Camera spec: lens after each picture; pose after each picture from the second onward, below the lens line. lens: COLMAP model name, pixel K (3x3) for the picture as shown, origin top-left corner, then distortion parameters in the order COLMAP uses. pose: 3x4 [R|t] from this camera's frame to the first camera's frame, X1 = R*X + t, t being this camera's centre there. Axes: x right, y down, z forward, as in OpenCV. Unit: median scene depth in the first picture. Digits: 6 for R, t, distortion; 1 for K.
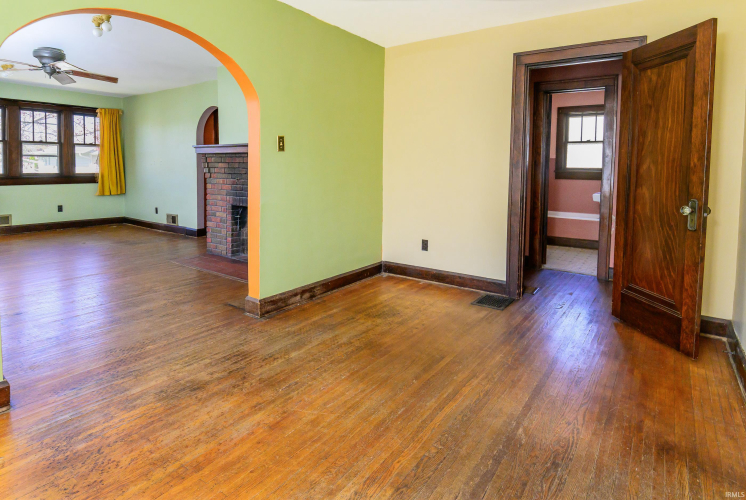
lens RADIAL K [[407.7, 0, 372.1], [0, 407.7, 246.4], [0, 0, 1]] dist [-0.020802, -0.003599]
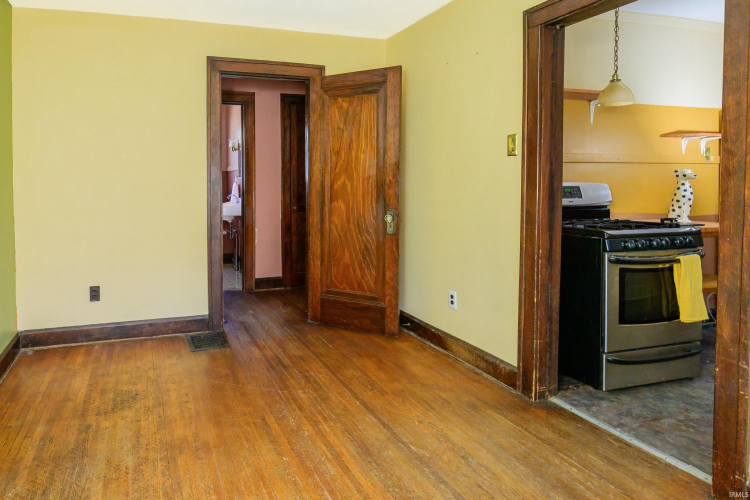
lens RADIAL K [[443.0, 0, 376.7], [0, 443.0, 251.1], [0, 0, 1]] dist [-0.002600, -0.004133]
pose [[0.602678, -0.135524, 0.786392, -0.270387], [0.159728, 0.986017, 0.047514, -0.054164], [-0.781835, 0.096973, 0.615898, 0.185050]]
